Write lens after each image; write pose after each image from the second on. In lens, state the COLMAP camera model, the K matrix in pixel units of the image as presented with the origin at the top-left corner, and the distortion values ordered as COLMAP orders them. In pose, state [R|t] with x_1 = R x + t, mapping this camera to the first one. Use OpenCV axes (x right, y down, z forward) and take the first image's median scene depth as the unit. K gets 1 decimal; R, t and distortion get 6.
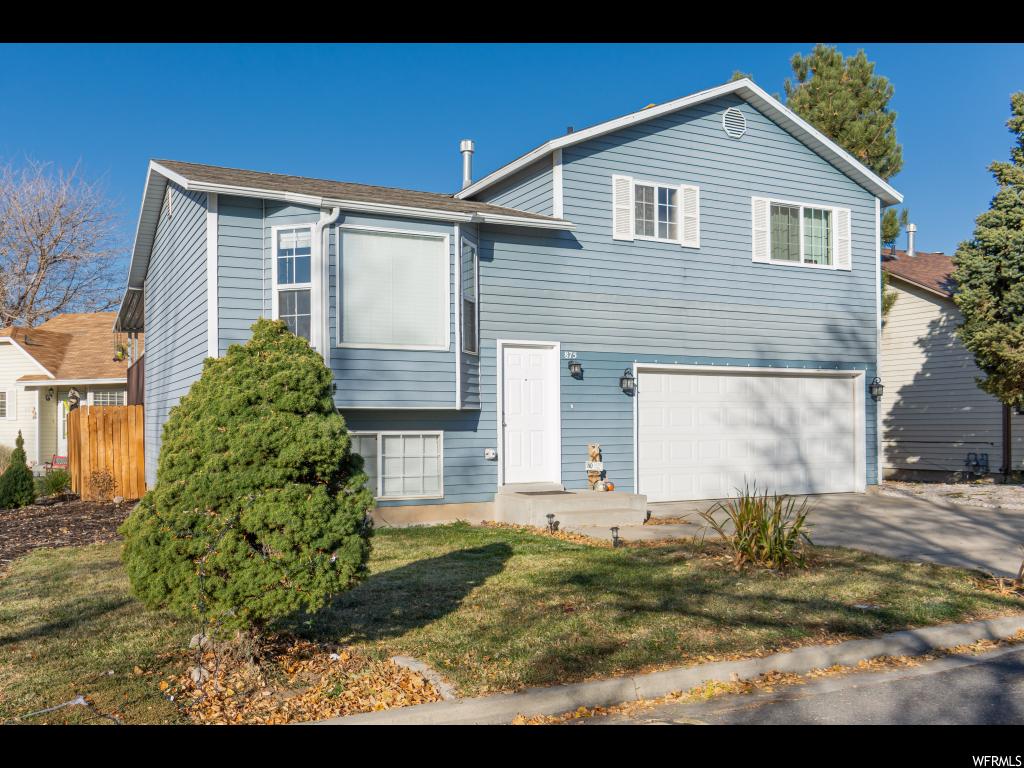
lens RADIAL K [[527.9, 0, 511.0], [0, 527.9, 384.1], [0, 0, 1]] dist [-0.005261, 0.001132]
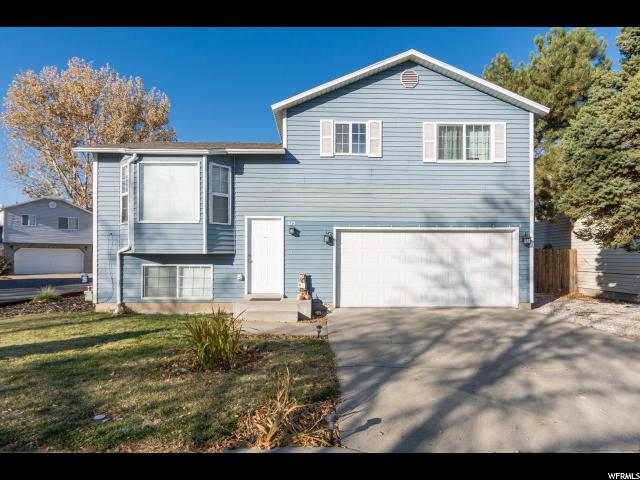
lens RADIAL K [[259.5, 0, 320.2], [0, 259.5, 243.5], [0, 0, 1]] dist [0.001914, -0.000966]
pose [[0.964739, -0.012885, -0.262894, 0.389449], [0.016383, 0.999804, 0.011119, 0.005674], [0.262699, -0.015034, 0.964761, 0.147352]]
